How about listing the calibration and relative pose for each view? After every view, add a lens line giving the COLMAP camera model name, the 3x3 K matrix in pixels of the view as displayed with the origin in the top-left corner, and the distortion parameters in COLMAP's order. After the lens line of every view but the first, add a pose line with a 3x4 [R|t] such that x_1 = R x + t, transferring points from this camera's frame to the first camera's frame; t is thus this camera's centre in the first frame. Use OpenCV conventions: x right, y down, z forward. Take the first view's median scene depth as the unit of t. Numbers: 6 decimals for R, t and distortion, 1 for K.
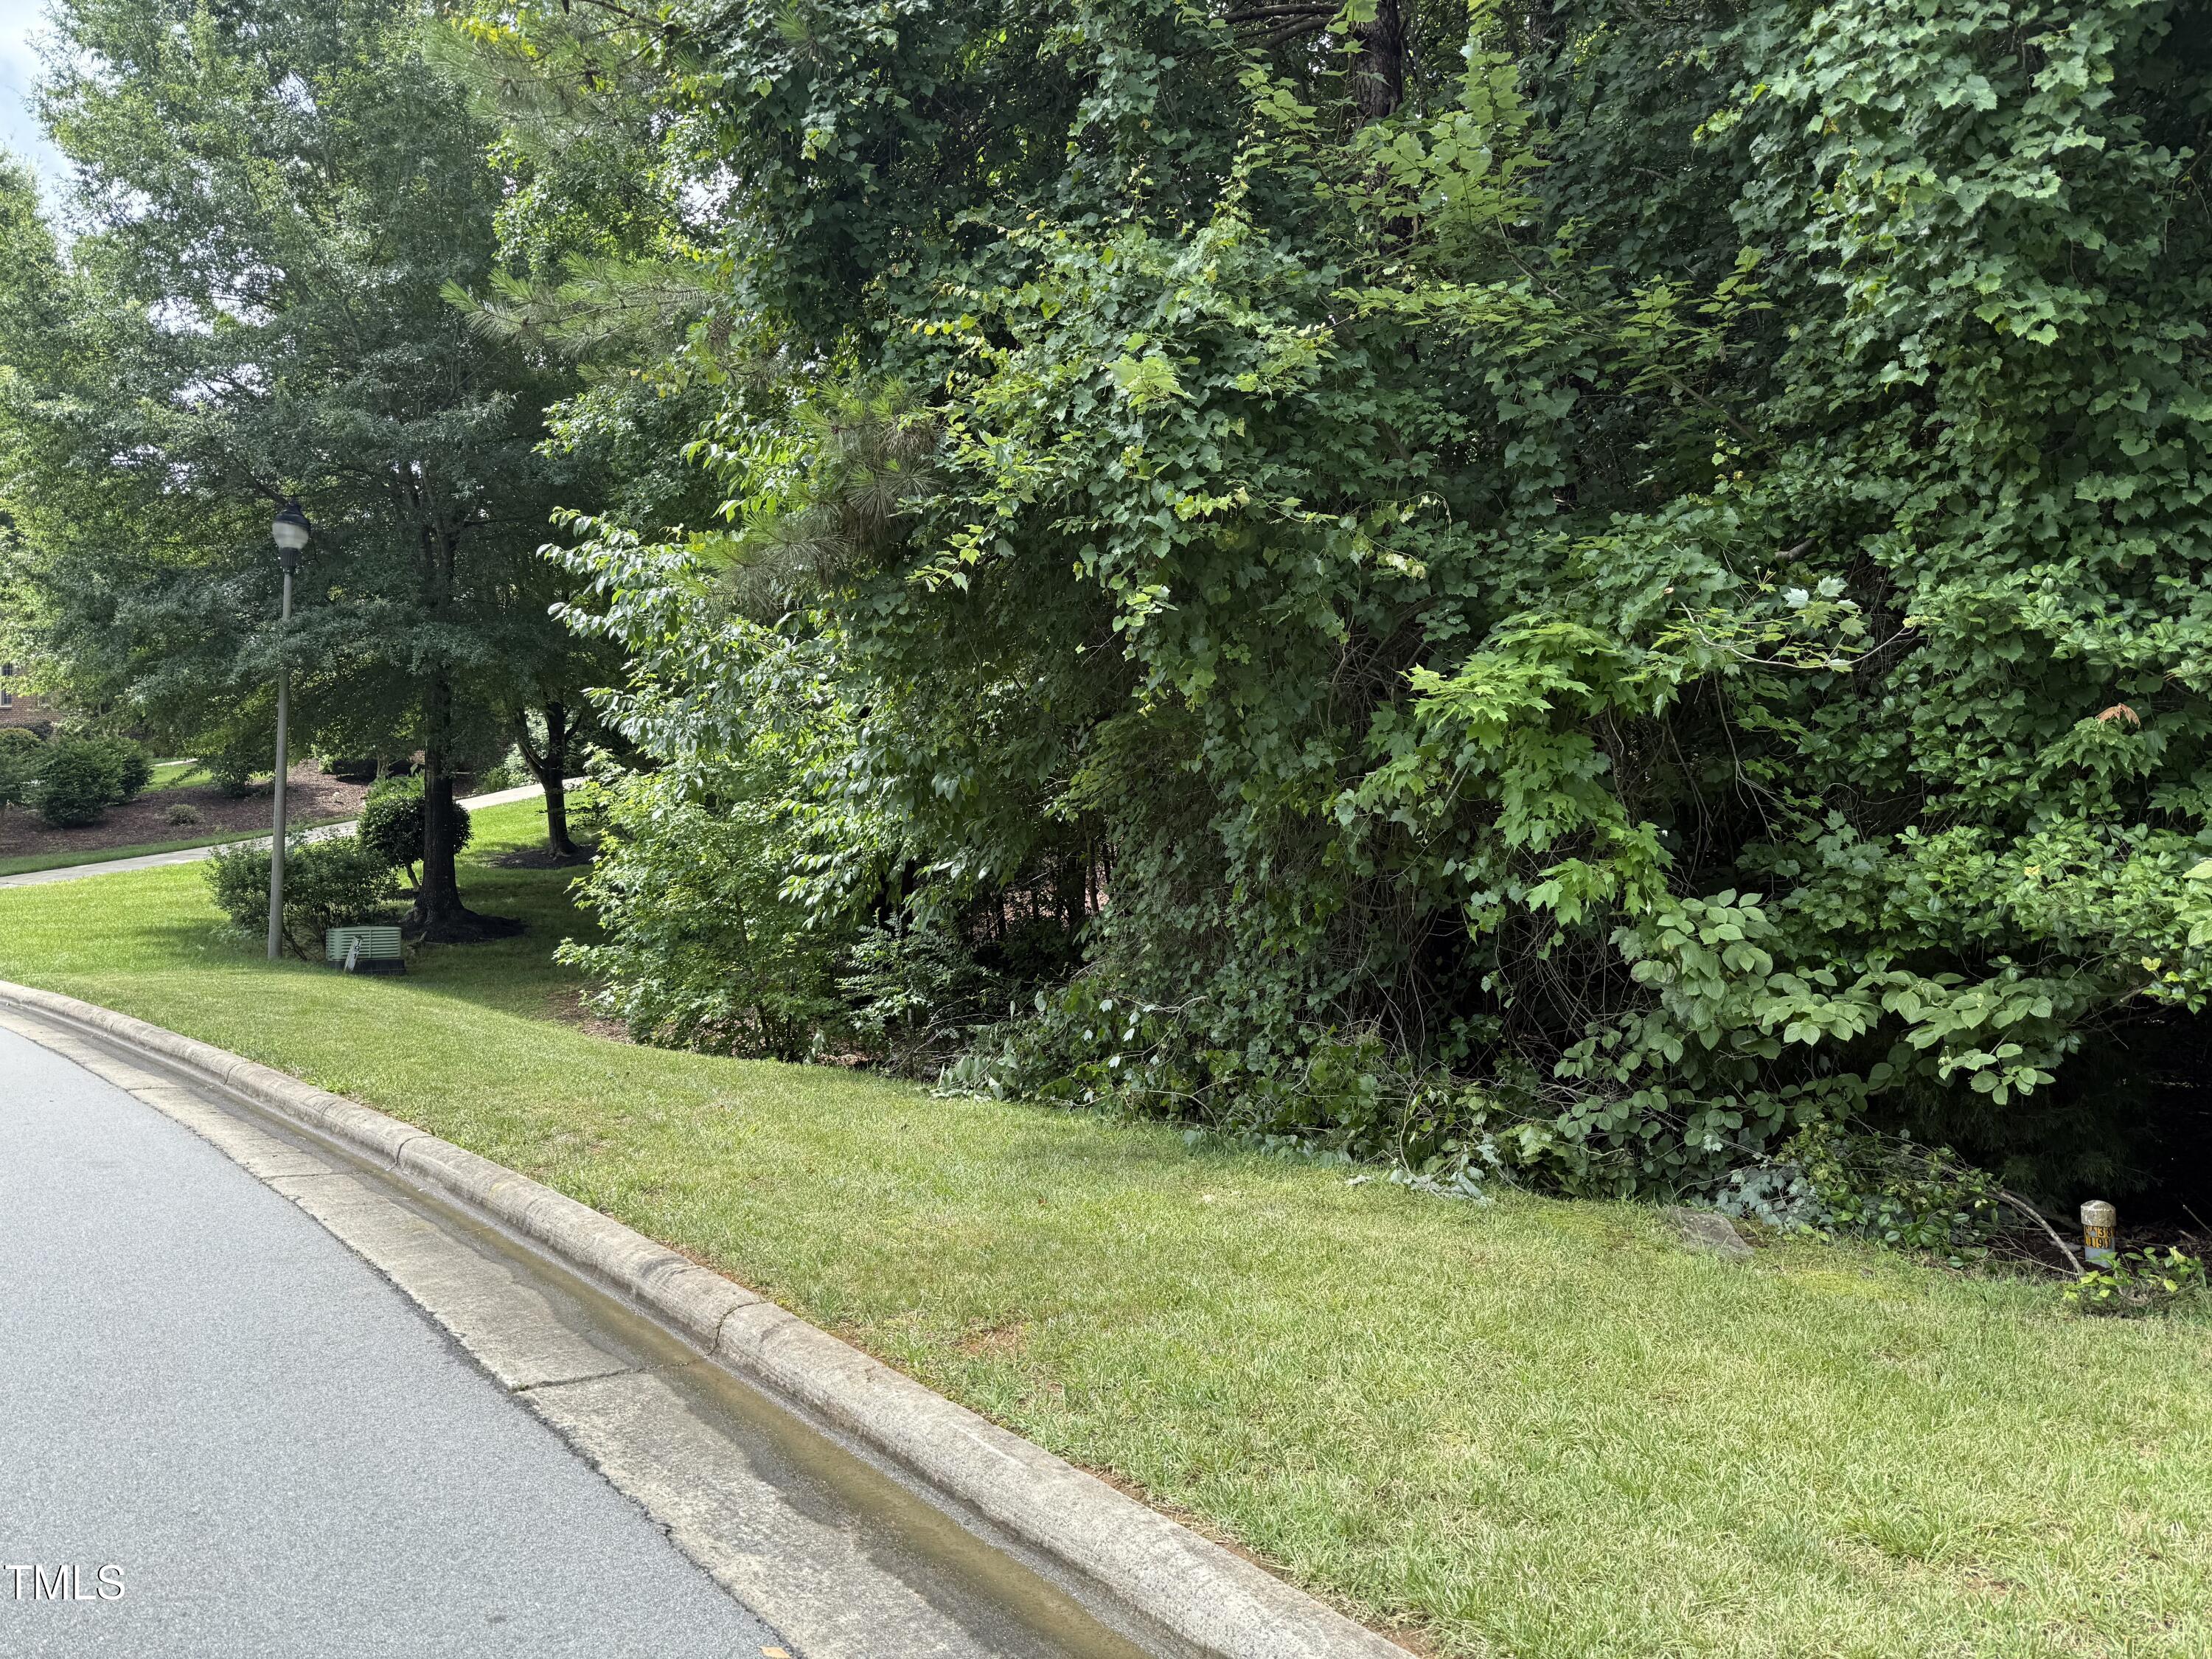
lens RADIAL K [[1536.2, 0, 1119.8], [0, 1536.2, 826.5], [0, 0, 1]] dist [0.111592, -0.157554]
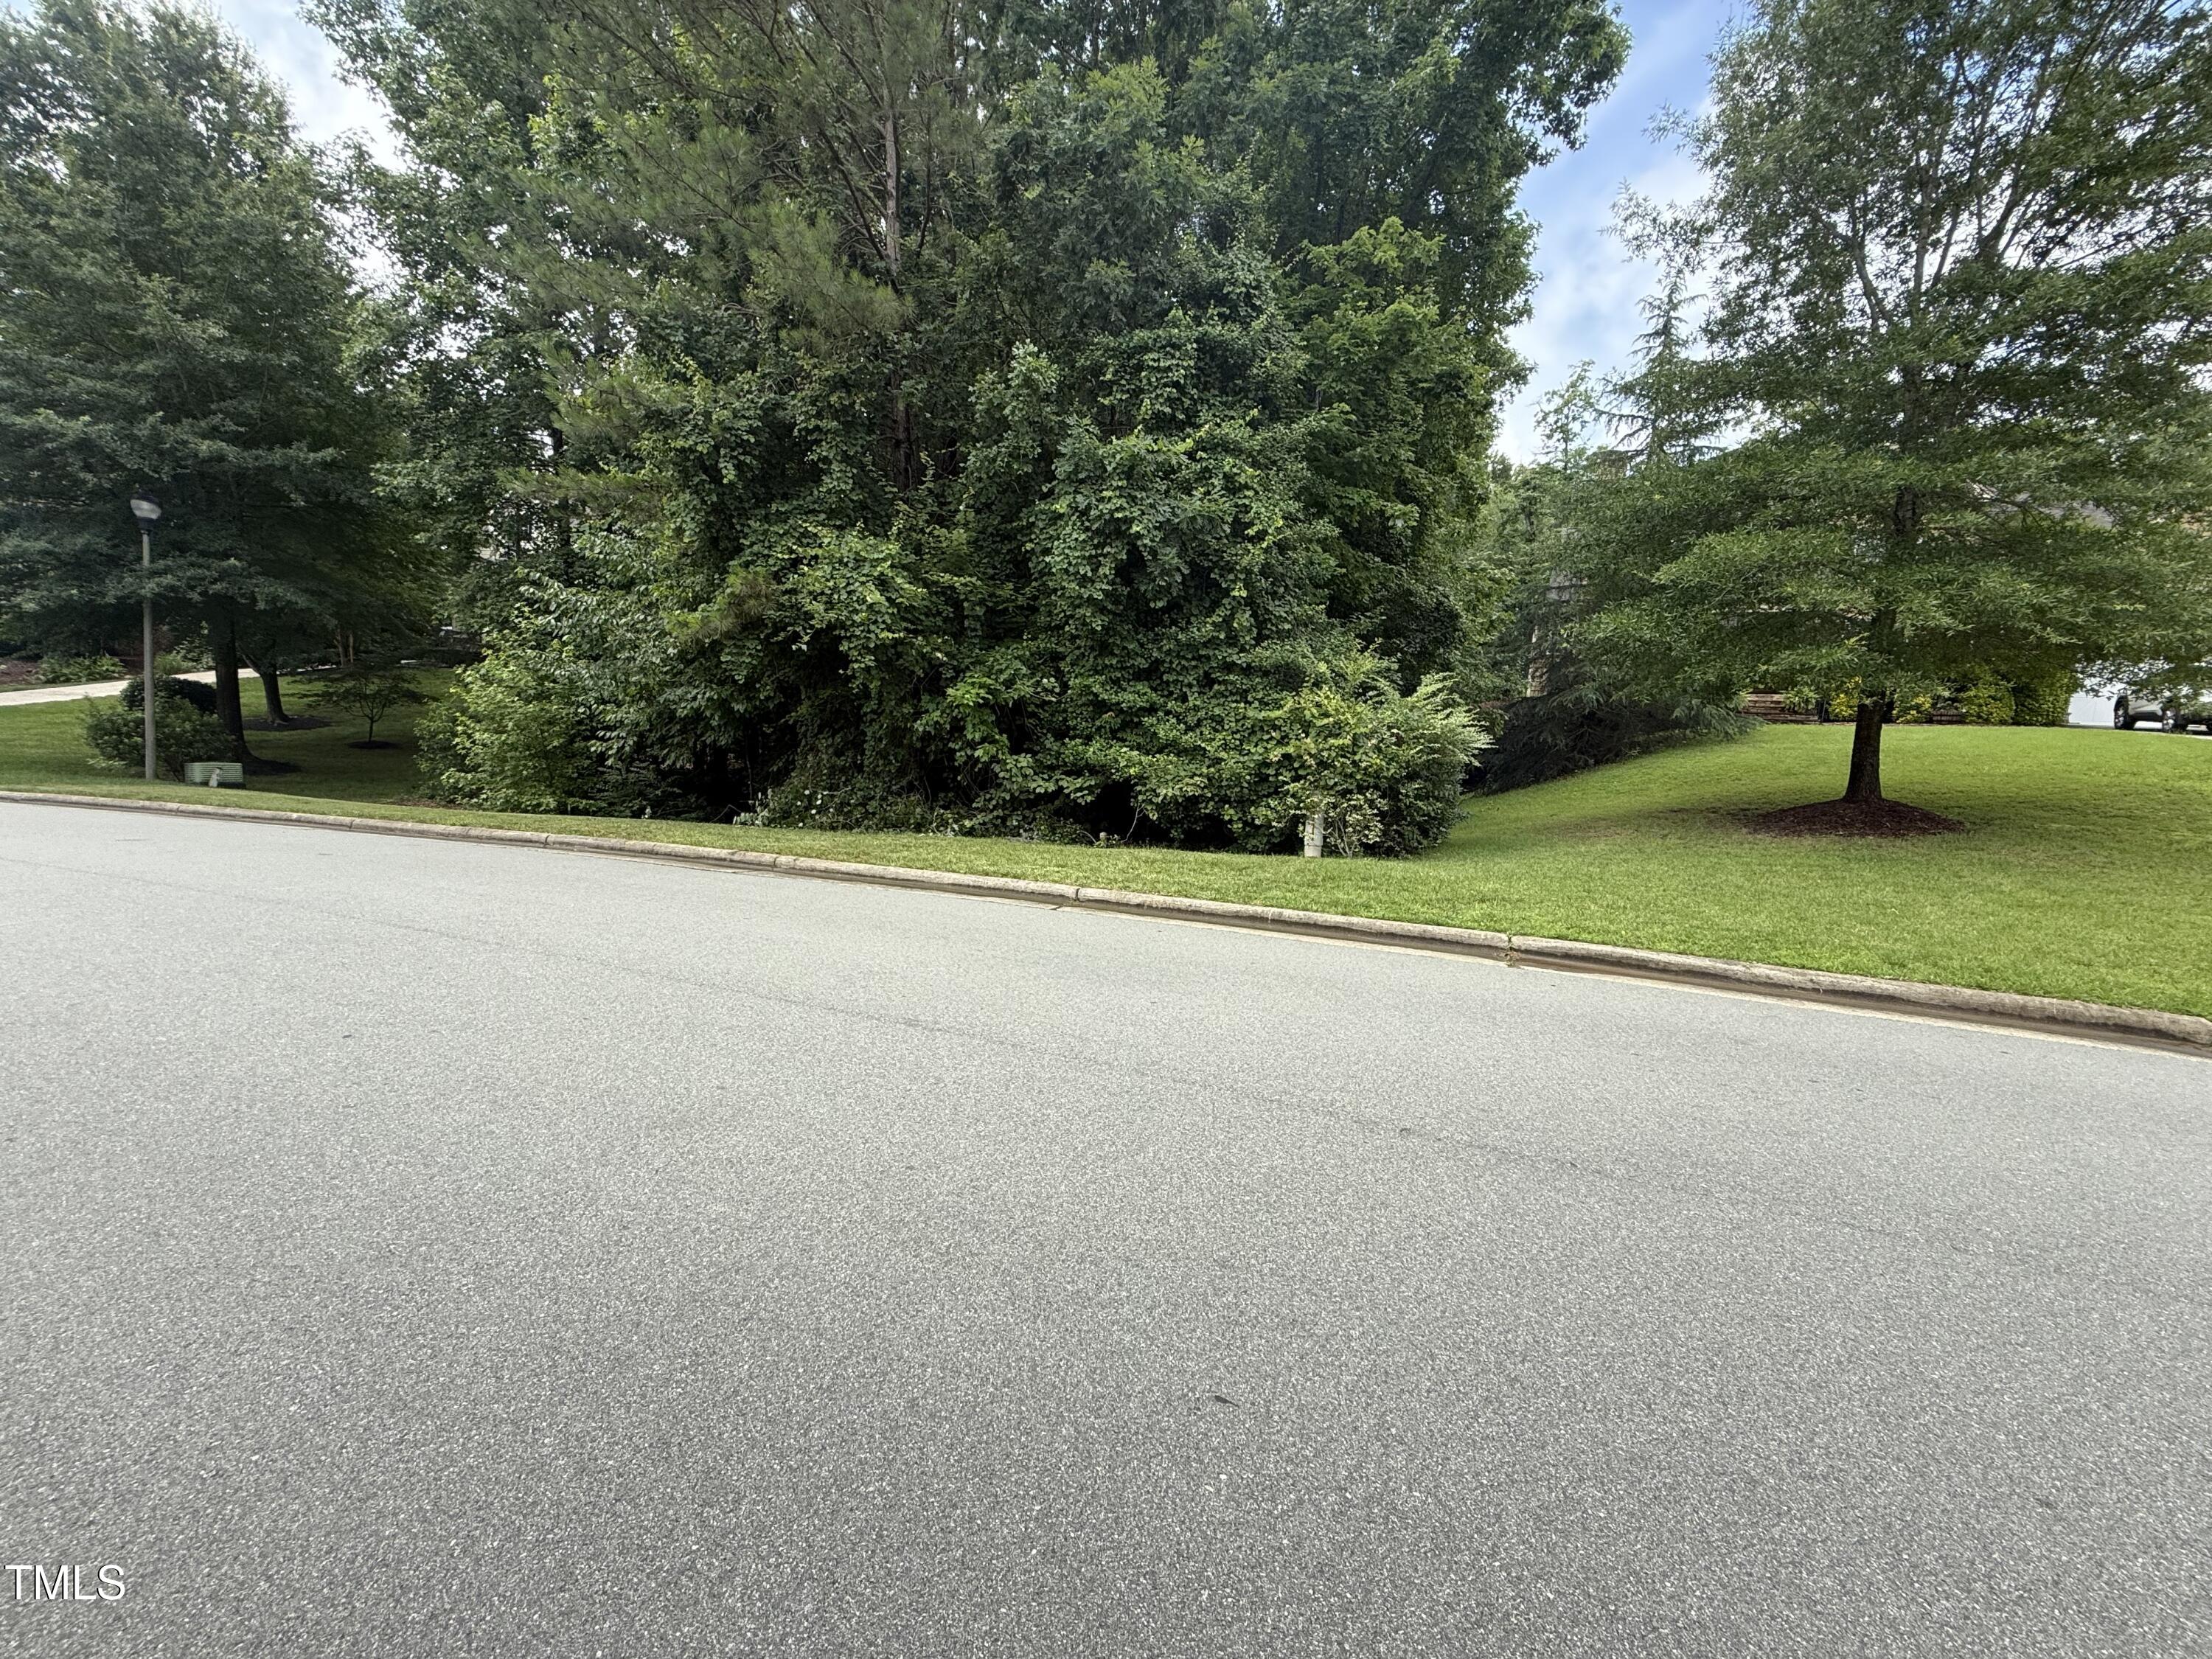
lens RADIAL K [[875.8, 0, 1106.0], [0, 875.8, 829.5], [0, 0, 1]] dist [0.001191, 0.002404]
pose [[0.868056, -0.009152, 0.496382, -0.436068], [-0.045284, 0.994203, 0.097522, 0.007425], [-0.494397, -0.107133, 0.862609, -0.841991]]
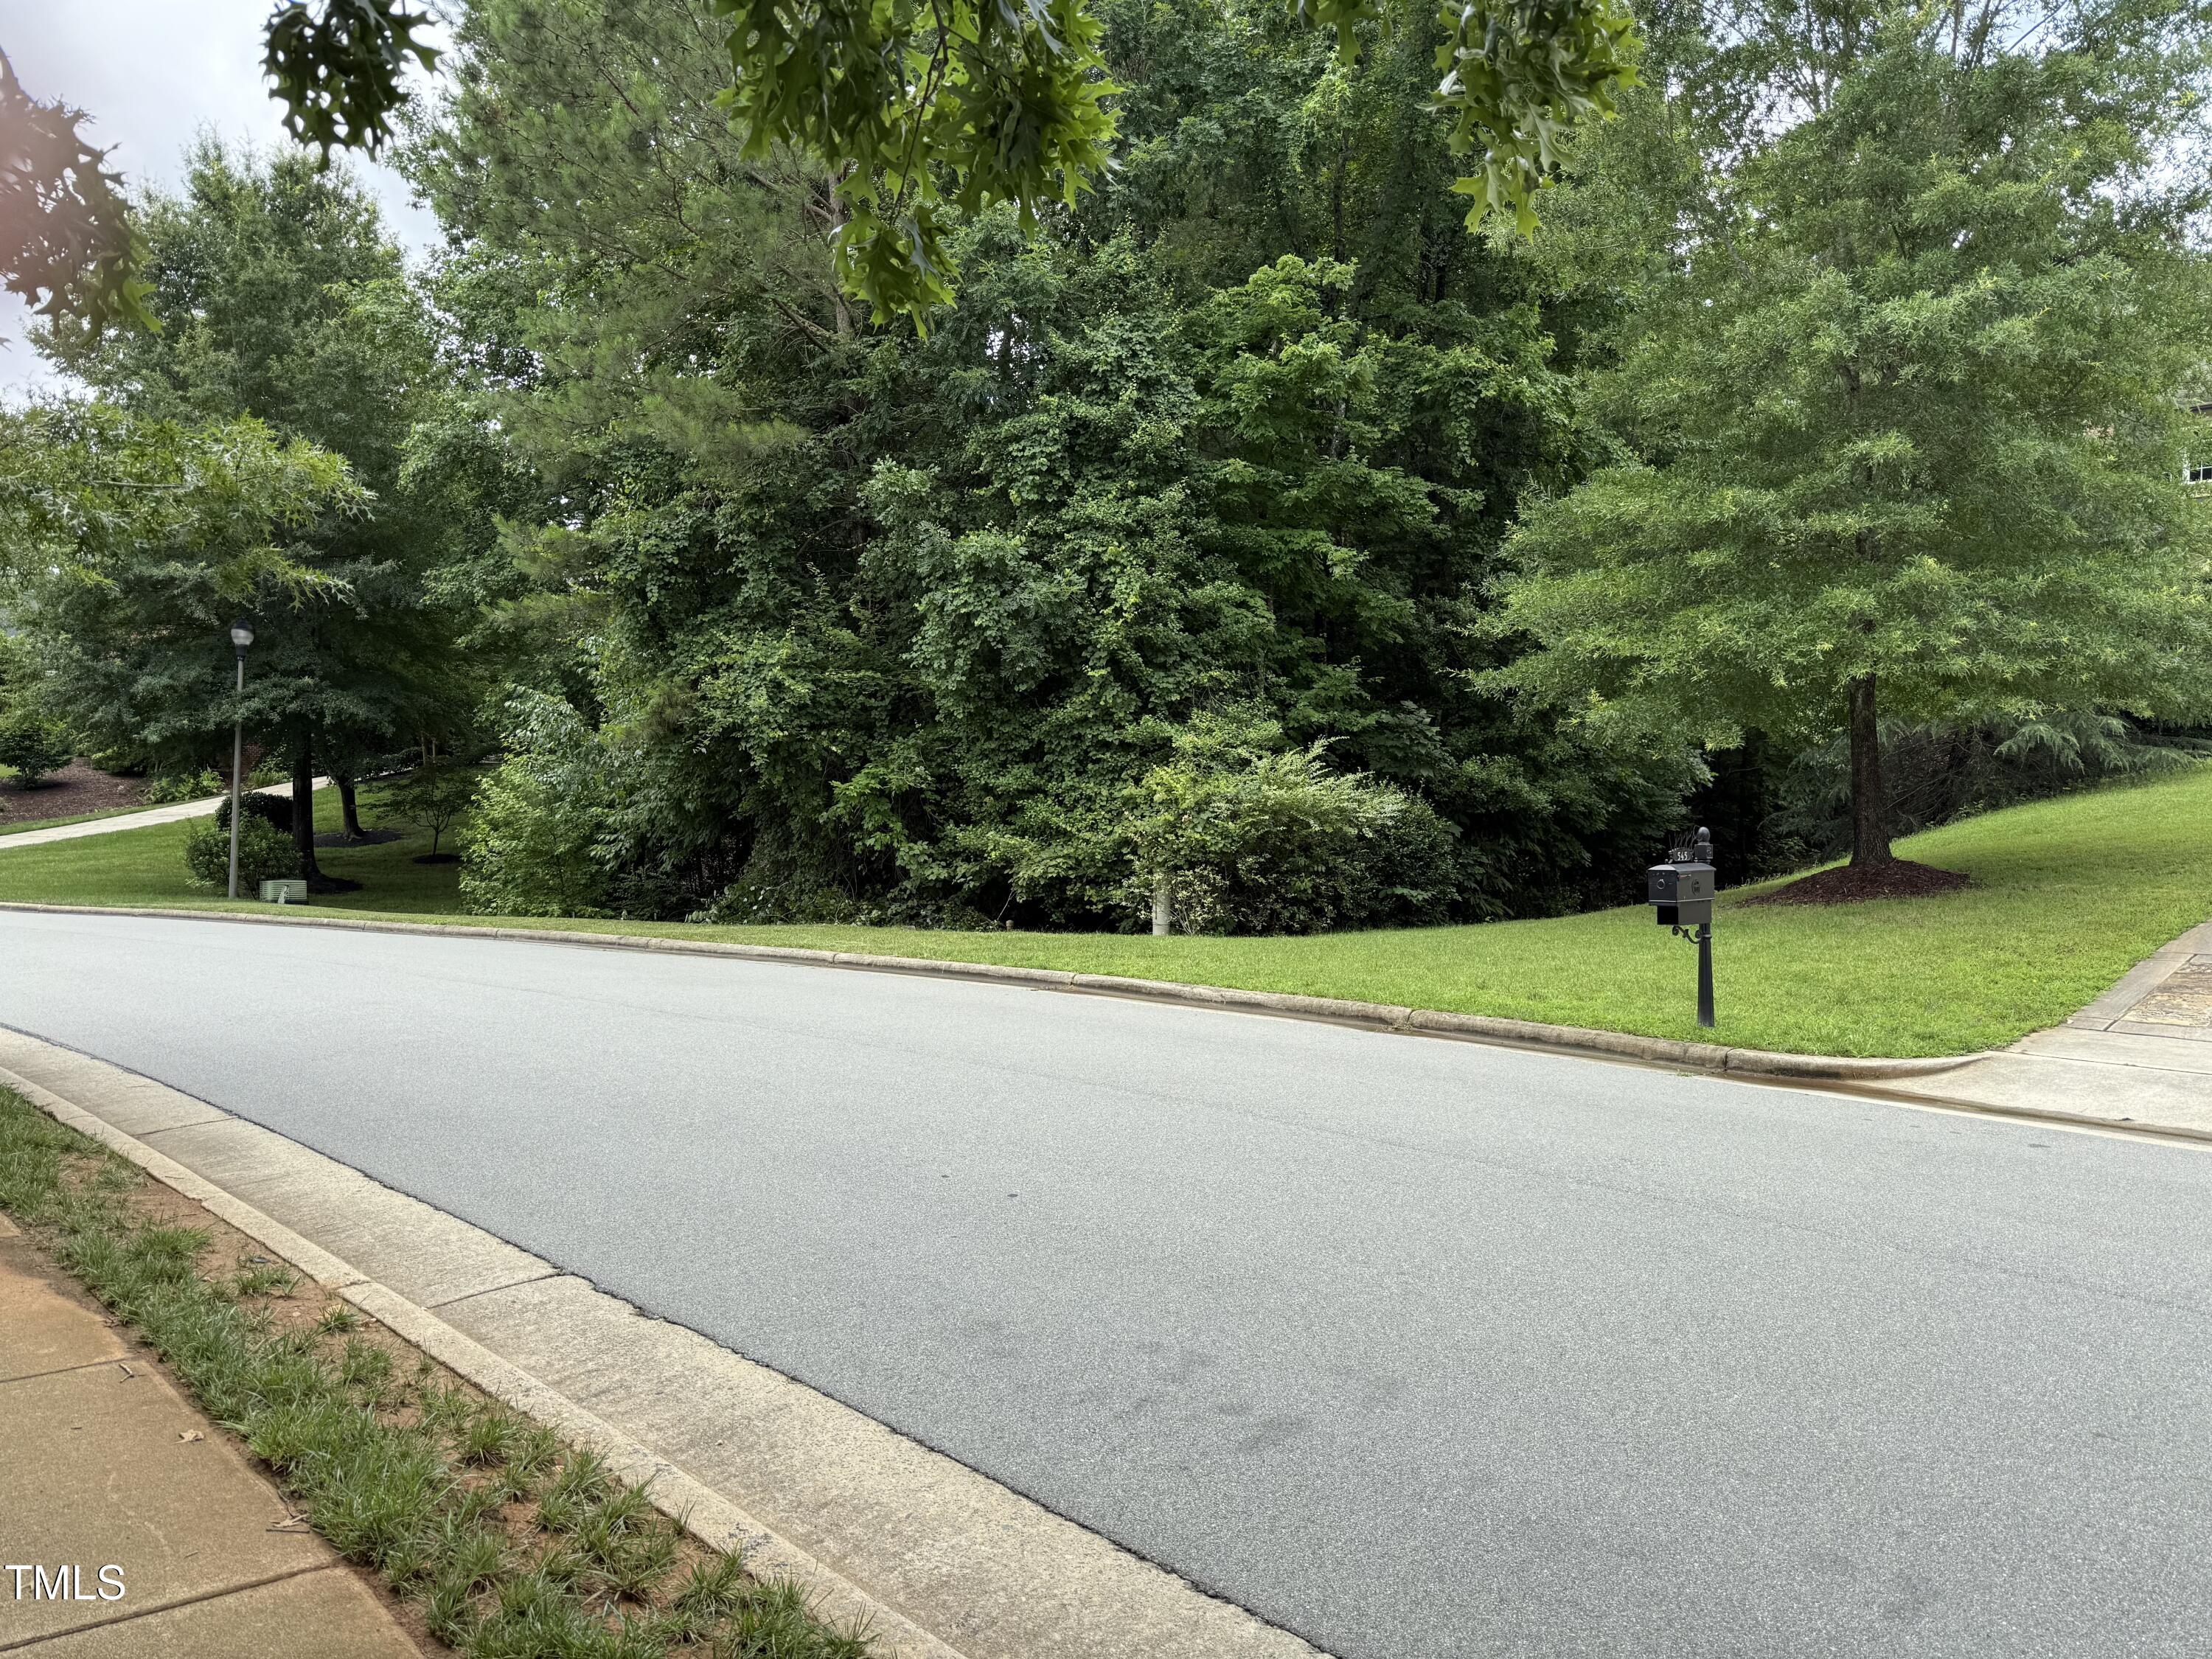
lens RADIAL K [[1536.2, 0, 1119.8], [0, 1536.2, 826.5], [0, 0, 1]] dist [0.111592, -0.157554]
pose [[0.979866, 0.004063, 0.199613, 0.109479], [-0.005443, 0.999965, 0.006365, -0.017442], [-0.199580, -0.007323, 0.979854, -2.414659]]
